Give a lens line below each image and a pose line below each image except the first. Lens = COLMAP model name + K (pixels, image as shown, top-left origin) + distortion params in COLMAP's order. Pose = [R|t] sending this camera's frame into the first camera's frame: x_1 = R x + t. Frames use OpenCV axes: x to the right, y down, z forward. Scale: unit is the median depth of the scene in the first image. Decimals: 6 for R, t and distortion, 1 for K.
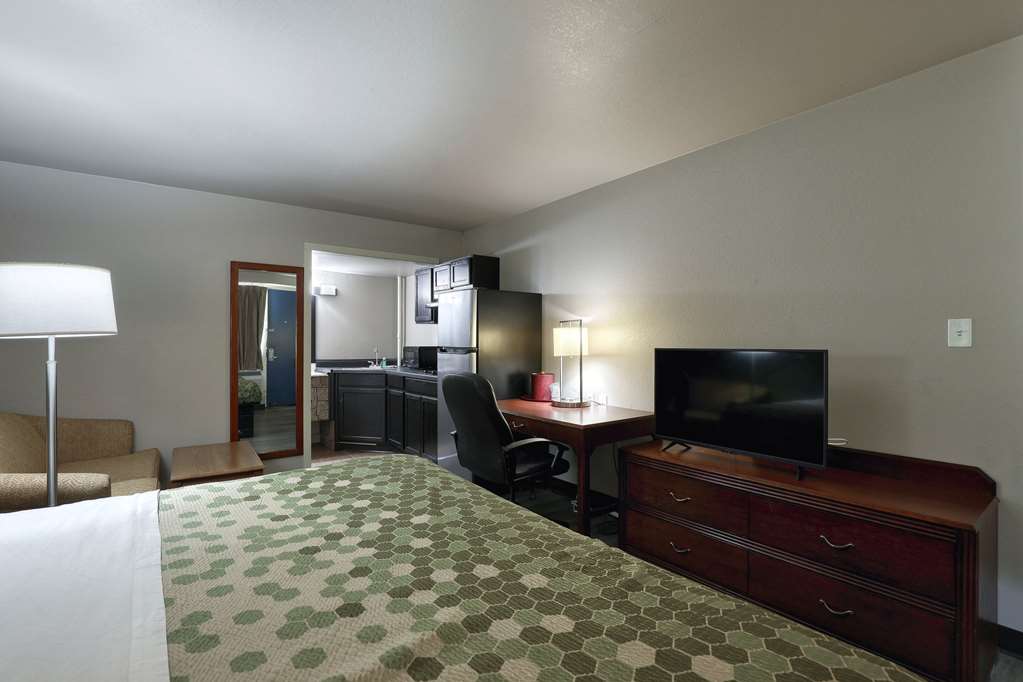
lens RADIAL K [[473.0, 0, 511.5], [0, 473.0, 341.0], [0, 0, 1]] dist [-0.000687, -0.000158]
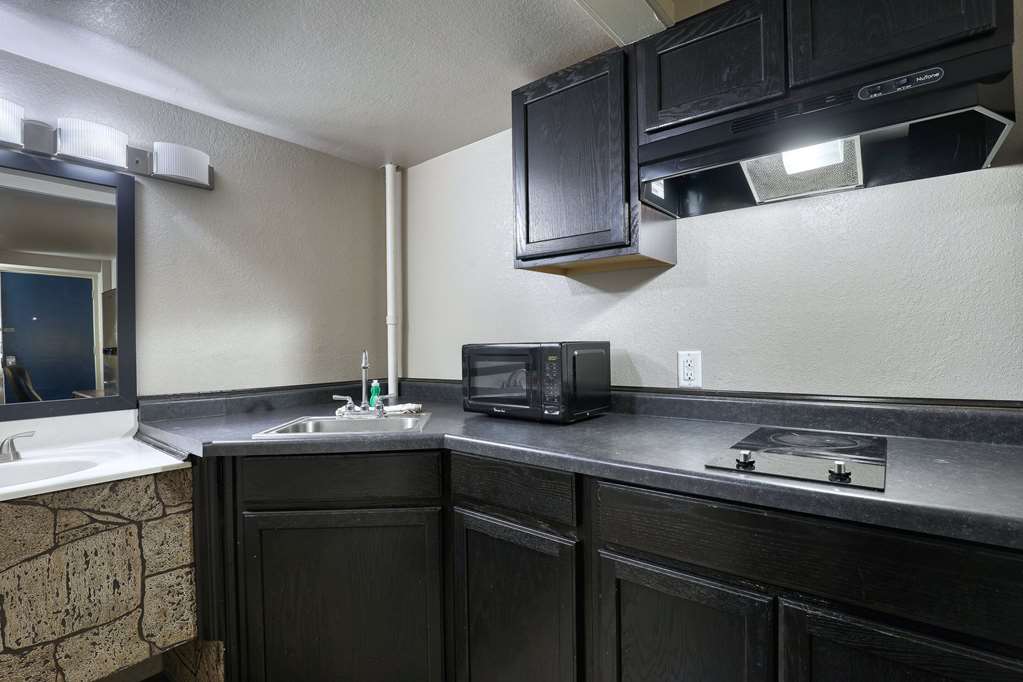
lens RADIAL K [[470.9, 0, 511.5], [0, 470.9, 341.0], [0, 0, 1]] dist [-0.000757, 0.000784]
pose [[0.967375, -0.010931, 0.253114, -0.270944], [0.010193, 0.999939, 0.004228, 0.007863], [-0.253145, -0.001510, 0.967427, 0.677878]]
